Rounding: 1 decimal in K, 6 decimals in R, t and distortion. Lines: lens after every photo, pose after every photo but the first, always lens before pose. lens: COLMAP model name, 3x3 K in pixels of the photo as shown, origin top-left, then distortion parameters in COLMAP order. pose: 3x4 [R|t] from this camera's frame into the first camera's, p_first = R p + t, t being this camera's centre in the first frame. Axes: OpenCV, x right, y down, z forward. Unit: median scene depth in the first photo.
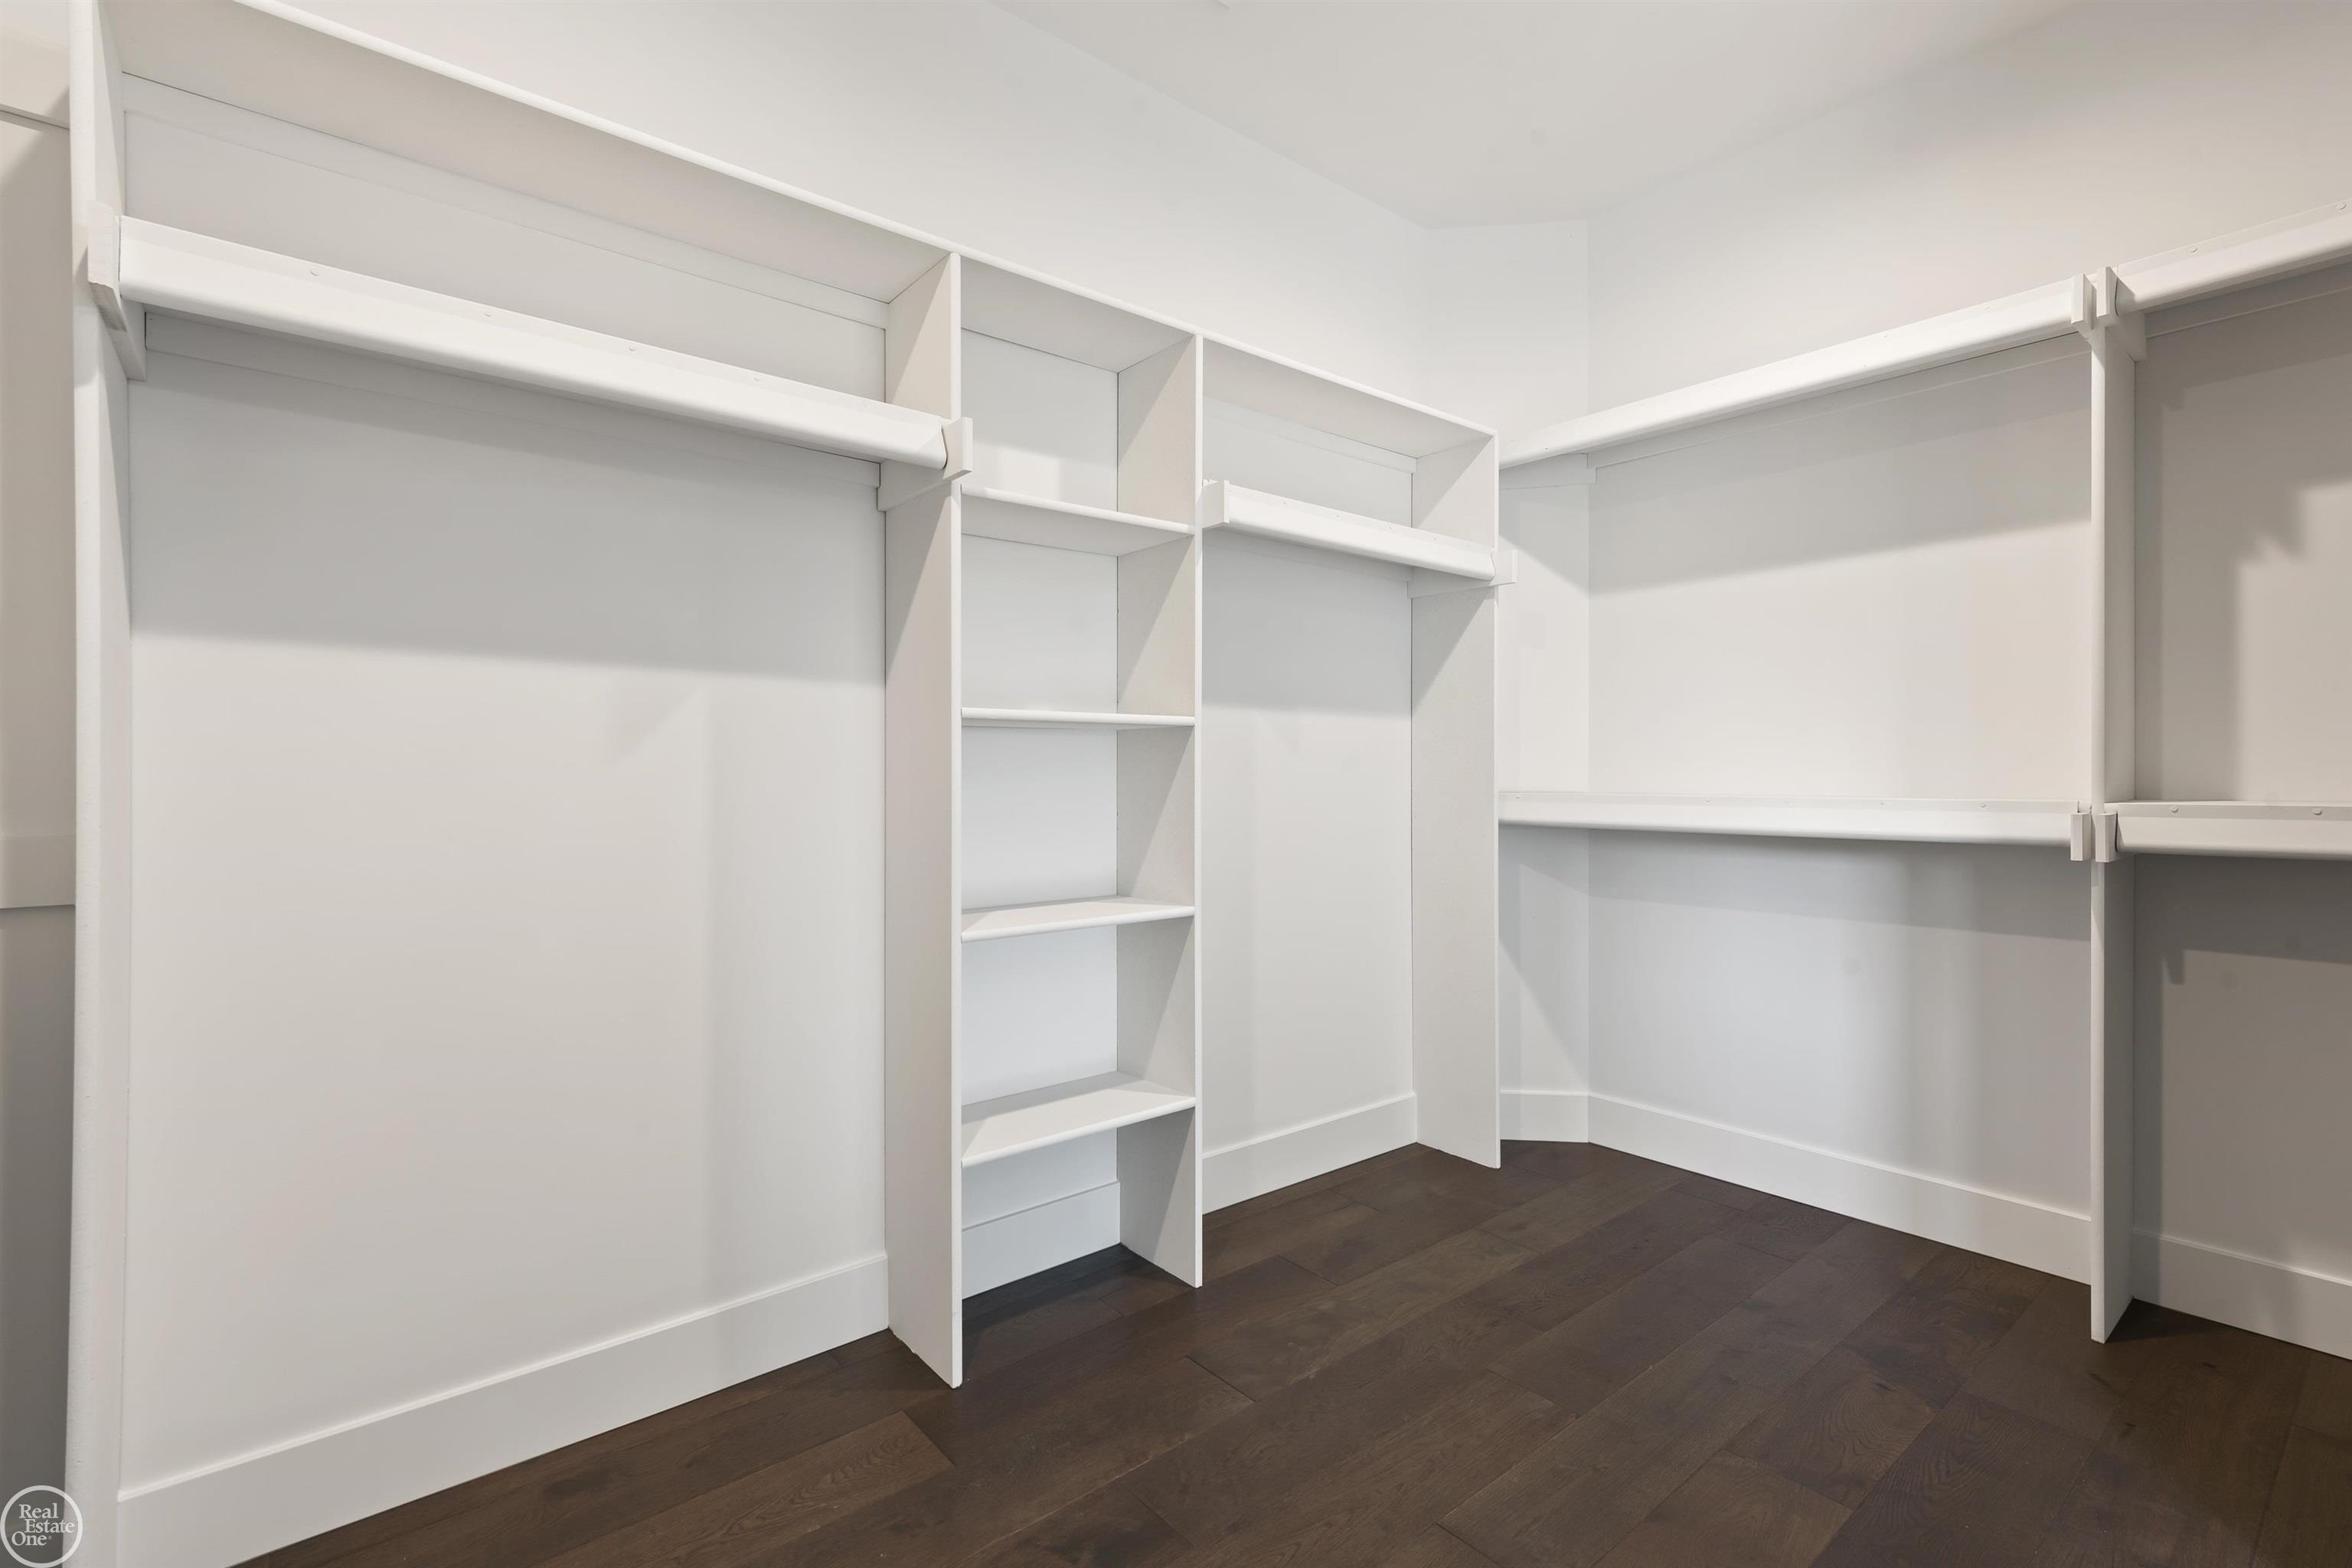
lens RADIAL K [[1045.2, 0, 1179.9], [0, 1045.2, 775.4], [0, 0, 1]] dist [0.004460, -0.001611]
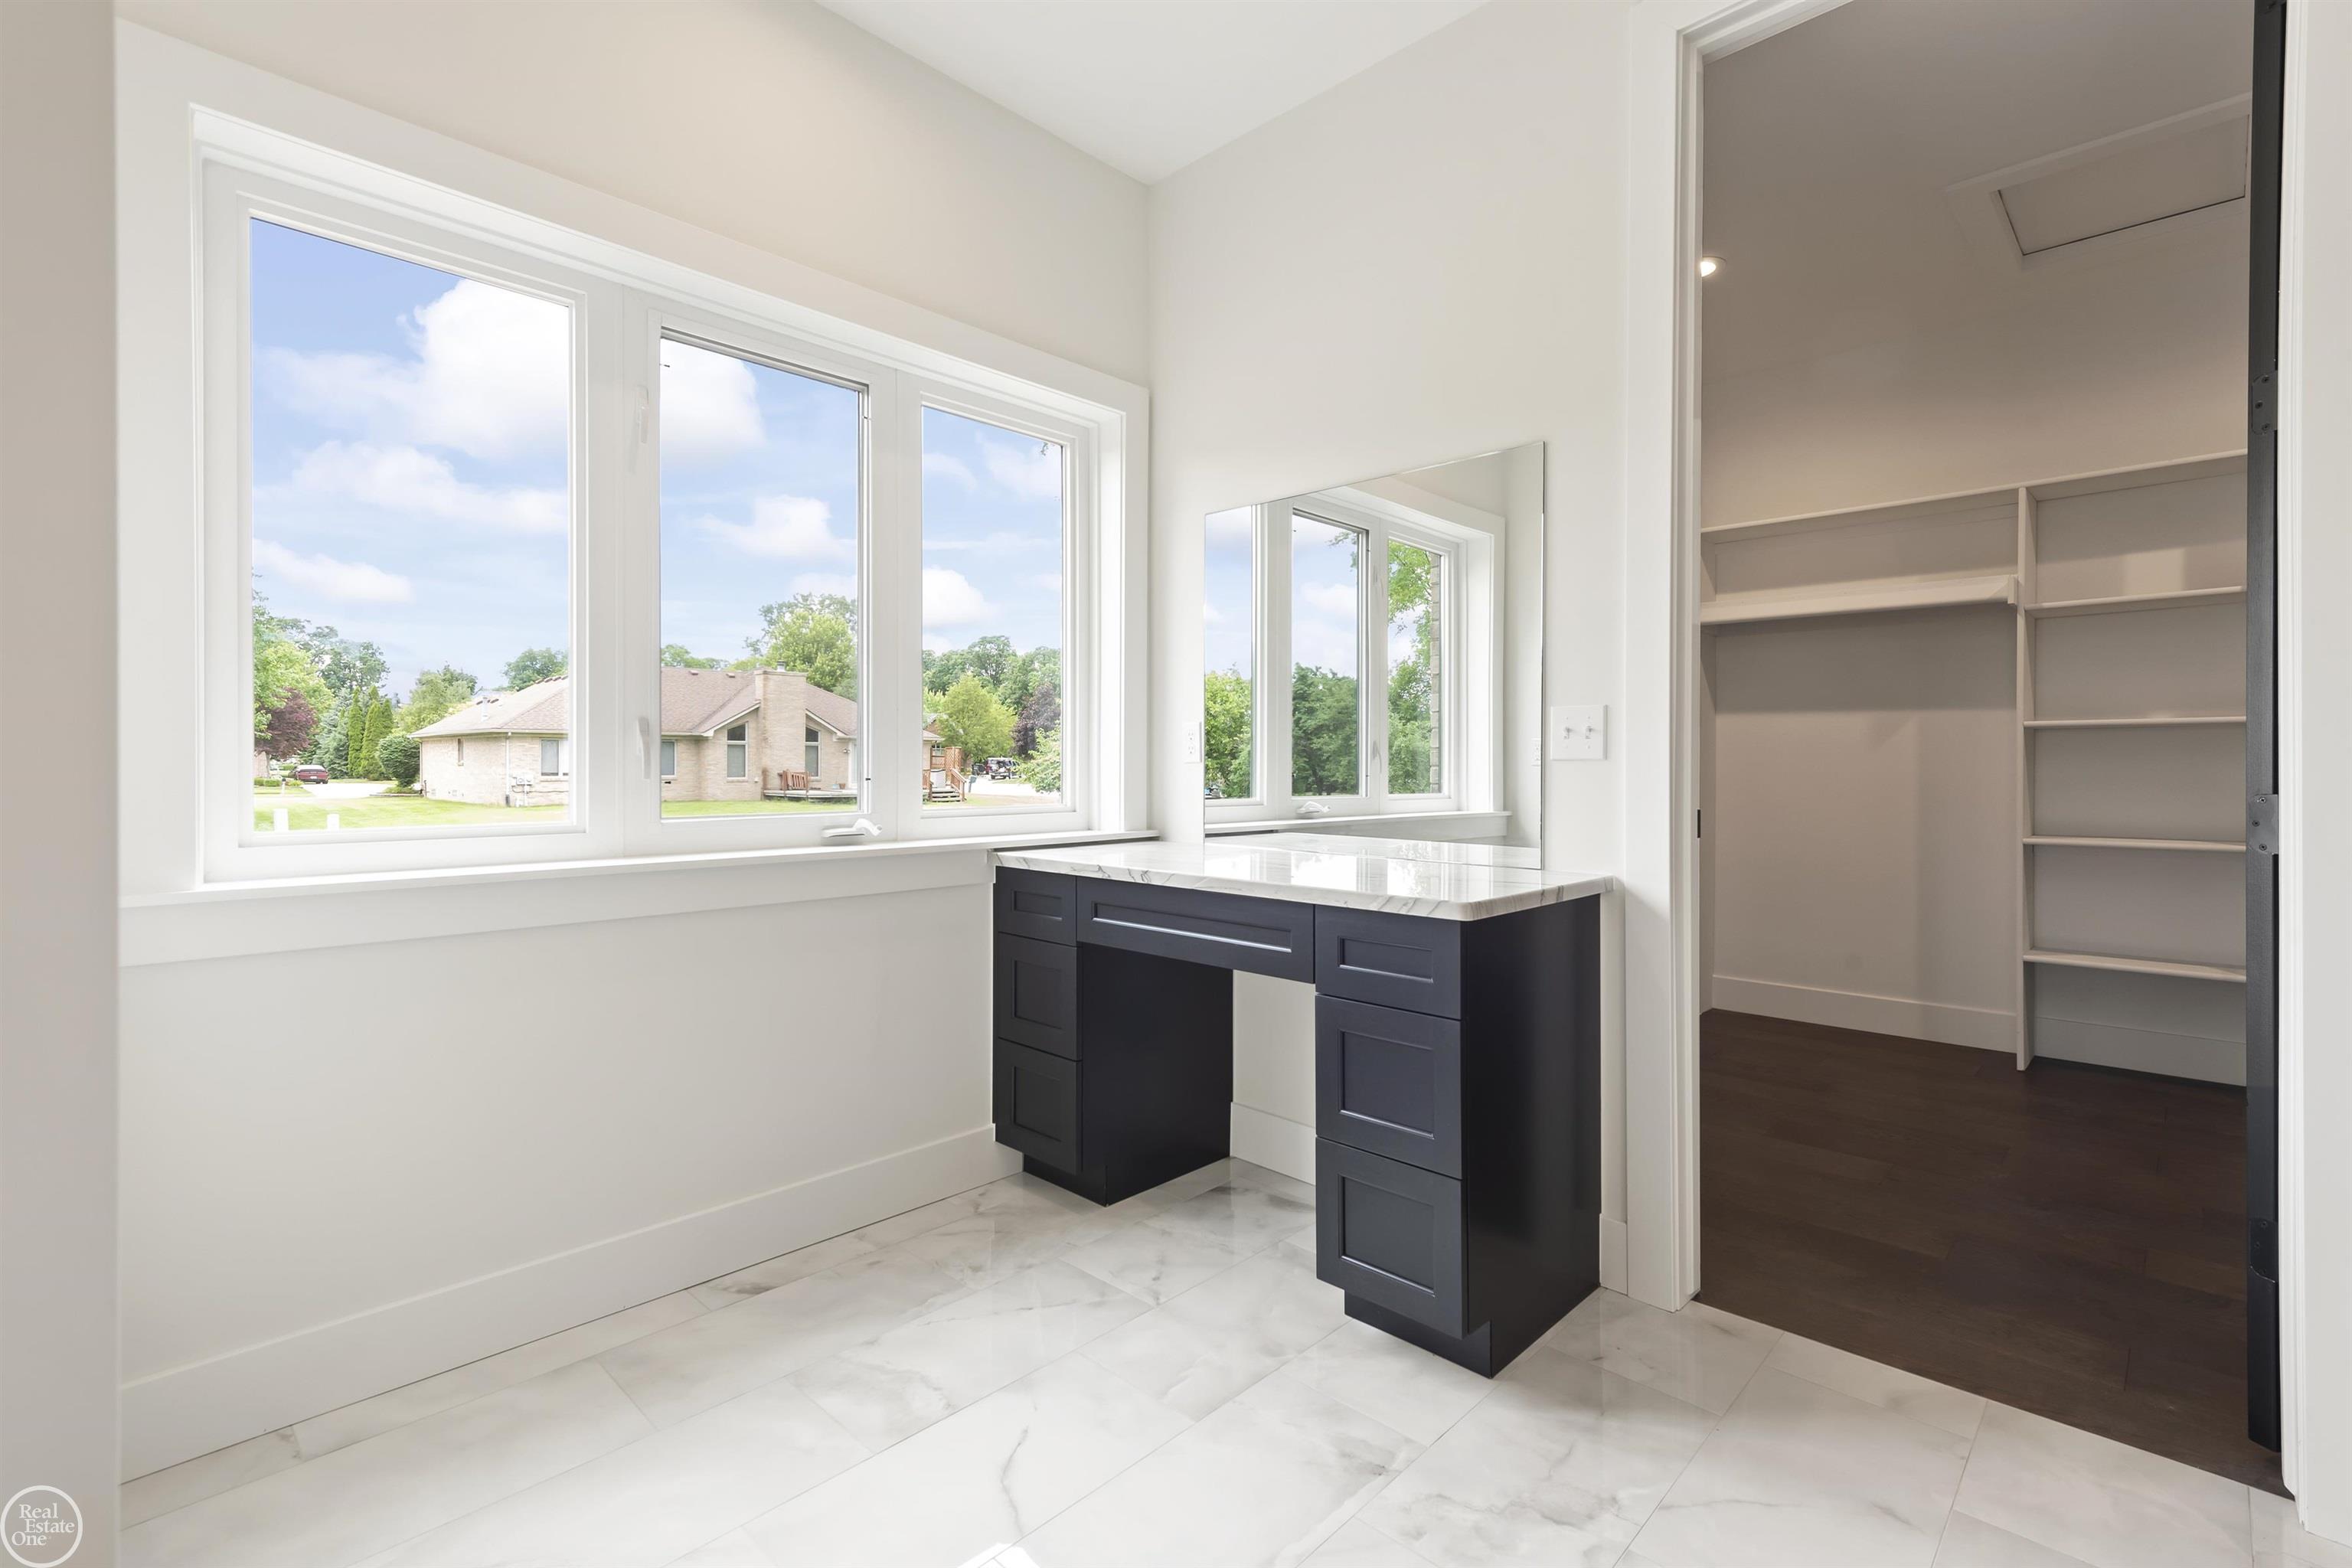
lens RADIAL K [[1045.2, 0, 1190.7], [0, 1045.2, 769.1], [0, 0, 1]] dist [0.004460, -0.001611]
pose [[0.105905, 0.005572, -0.994361, 1.556404], [0.001714, 0.999982, 0.005786, 0.007762], [0.994375, -0.002317, 0.105893, -0.740405]]
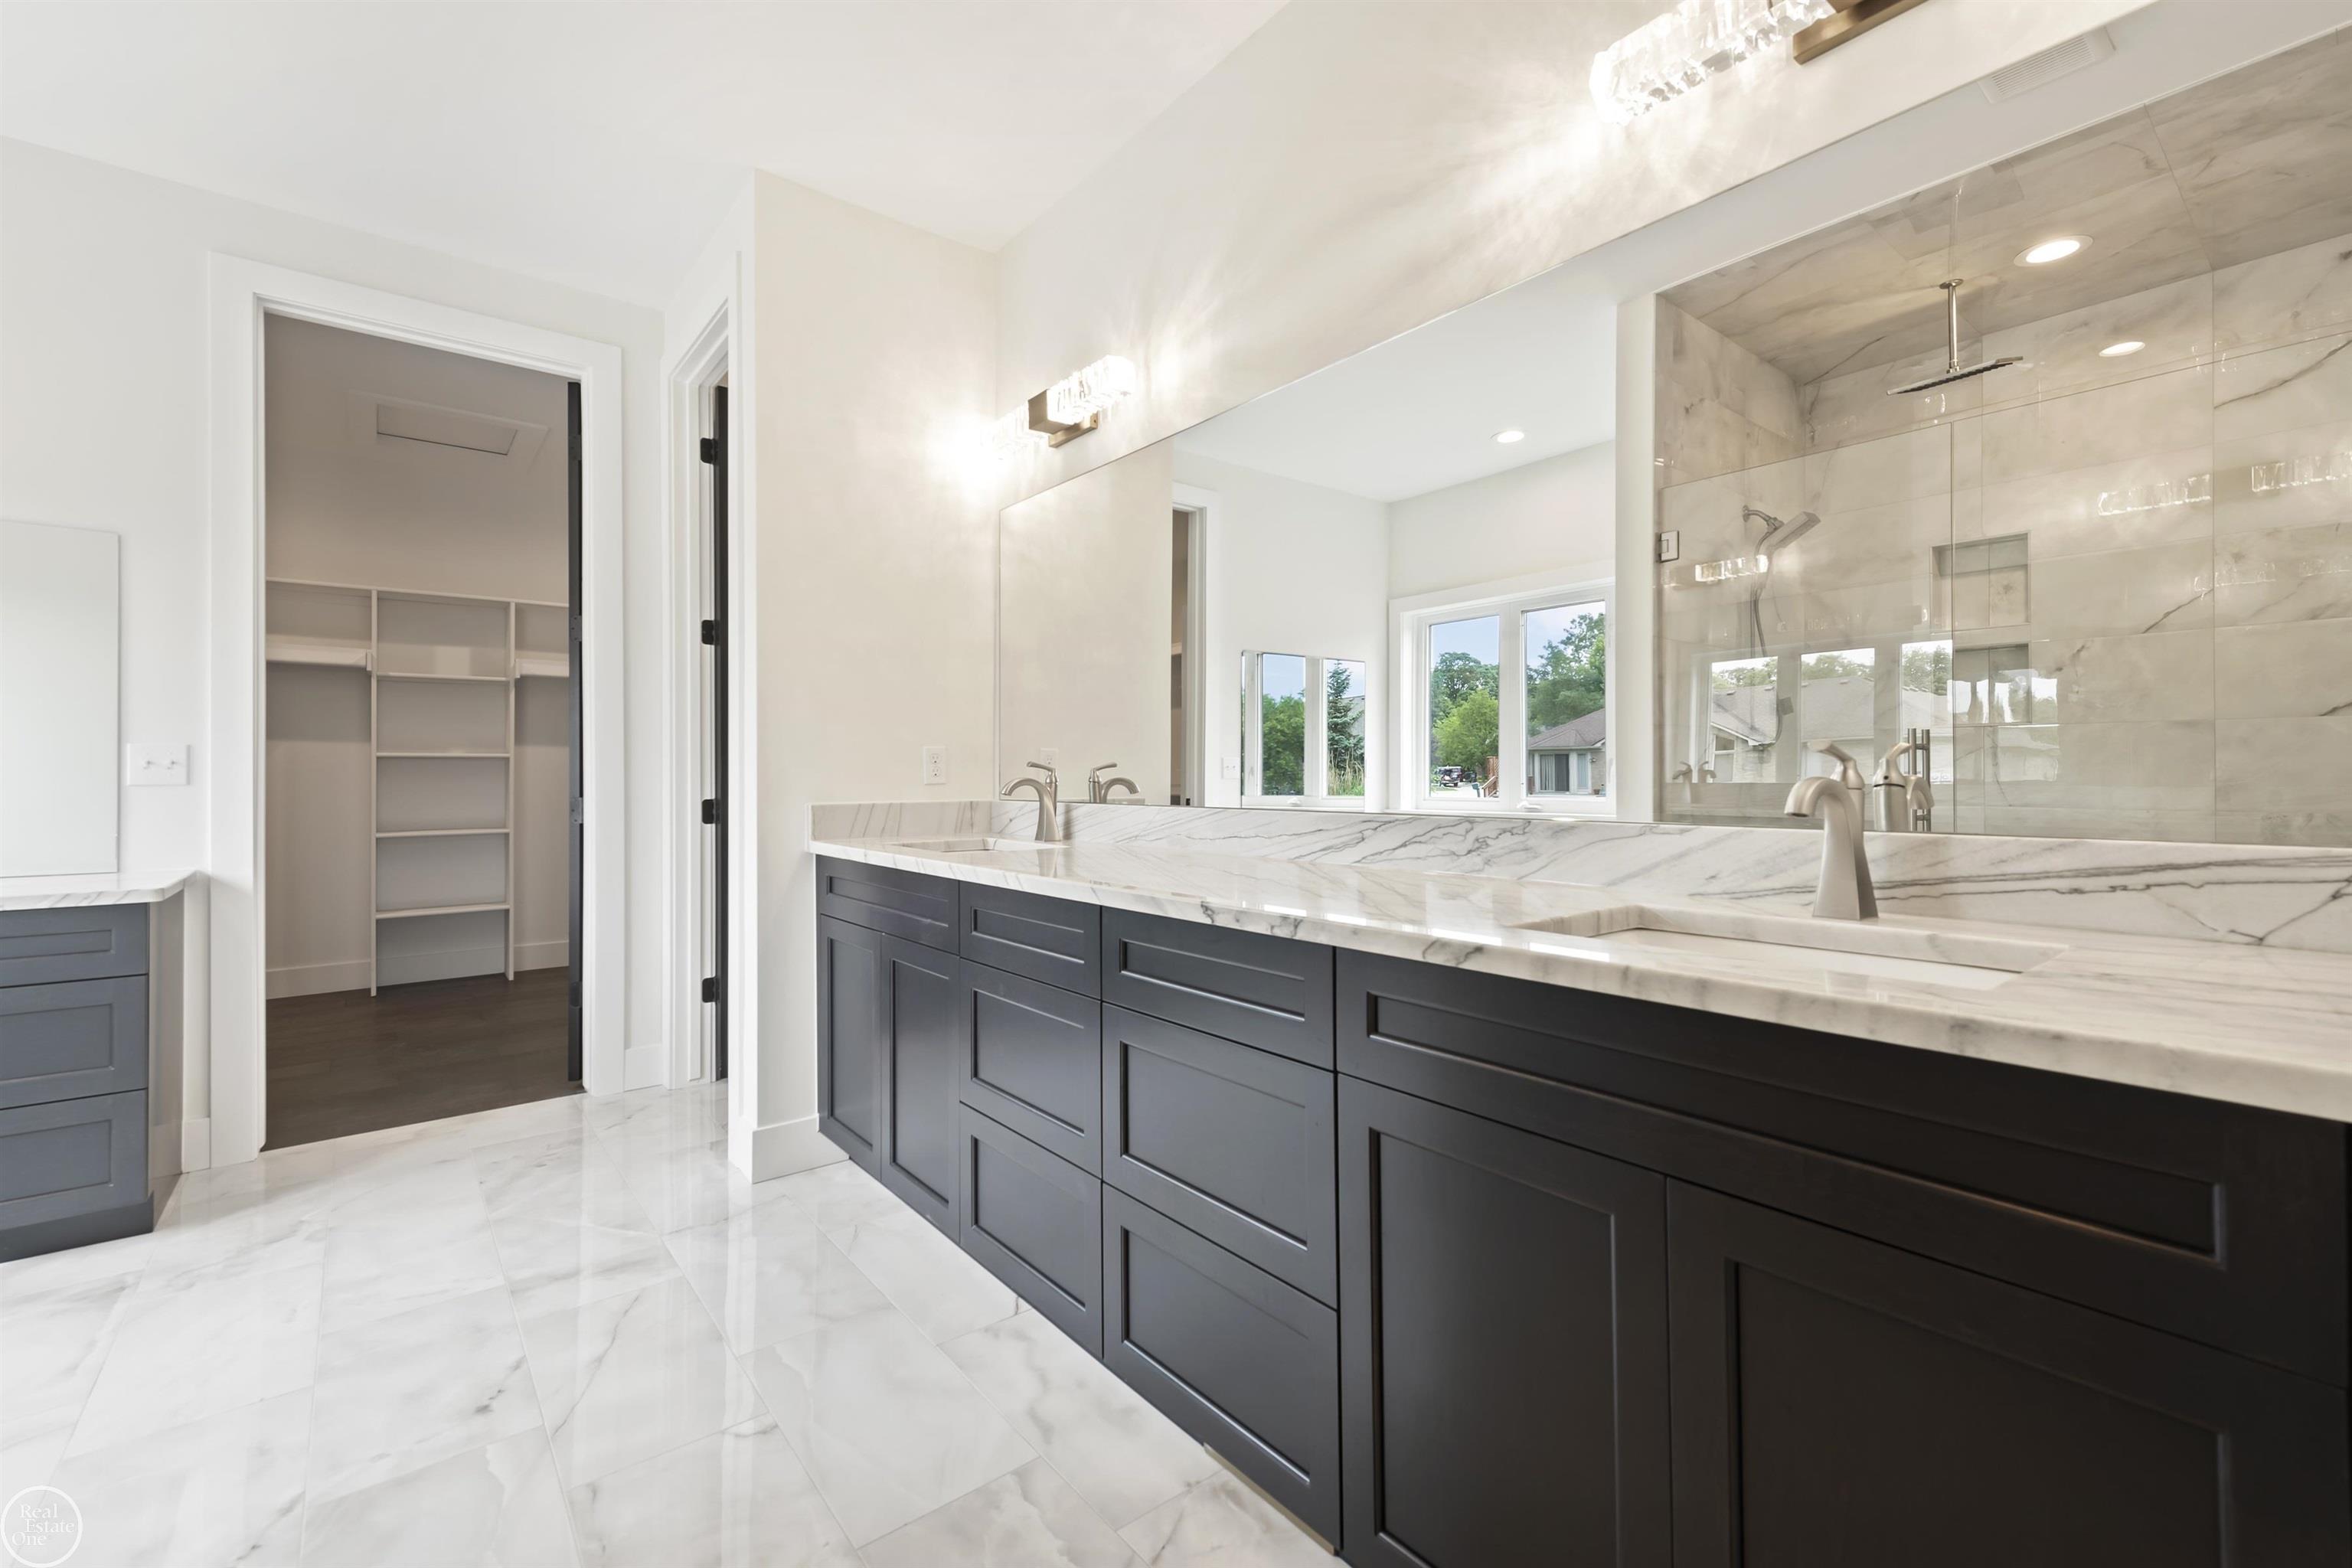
lens RADIAL K [[969.0, 0, 1170.4], [0, 969.0, 767.4], [0, 0, 1]] dist [0.019180, -0.001340]
pose [[0.999932, -0.001181, -0.011591, 1.930284], [0.001109, 0.999980, -0.006254, -0.009538], [0.011598, 0.006241, 0.999913, -1.578311]]
